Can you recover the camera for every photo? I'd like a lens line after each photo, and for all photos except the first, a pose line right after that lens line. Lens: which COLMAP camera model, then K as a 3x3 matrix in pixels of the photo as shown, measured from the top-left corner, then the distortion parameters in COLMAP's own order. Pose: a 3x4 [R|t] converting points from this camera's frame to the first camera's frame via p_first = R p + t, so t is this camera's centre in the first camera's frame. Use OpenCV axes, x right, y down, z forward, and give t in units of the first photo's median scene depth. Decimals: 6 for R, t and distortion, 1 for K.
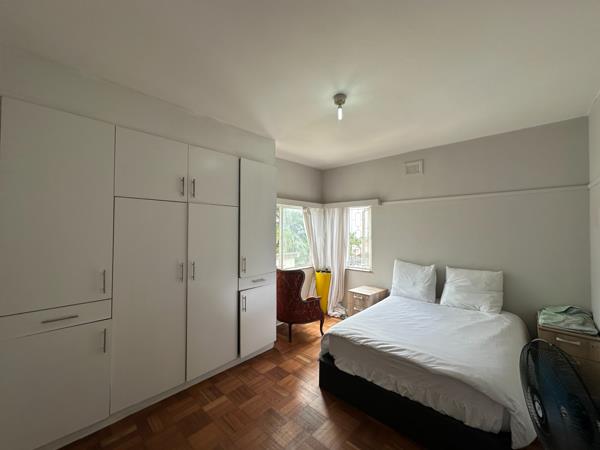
lens RADIAL K [[241.4, 0, 300.0], [0, 241.4, 225.0], [0, 0, 1]] dist [-0.003690, -0.000169]
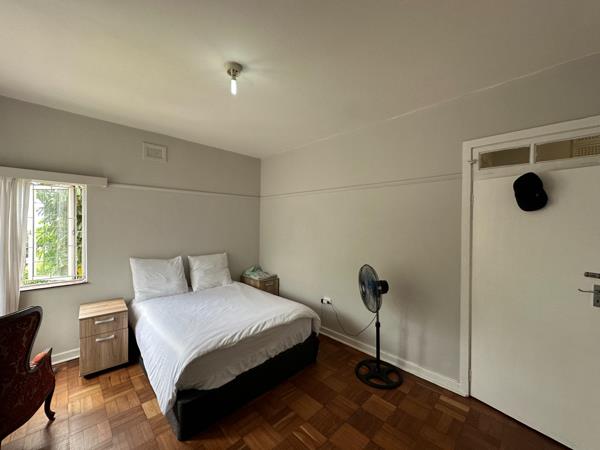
lens RADIAL K [[241.4, 0, 300.0], [0, 241.4, 225.0], [0, 0, 1]] dist [-0.003690, -0.000169]
pose [[0.022687, -0.008858, 0.999703, -0.617989], [-0.030494, 0.999489, 0.009548, 0.012917], [-0.999277, -0.030702, 0.022405, 0.661436]]
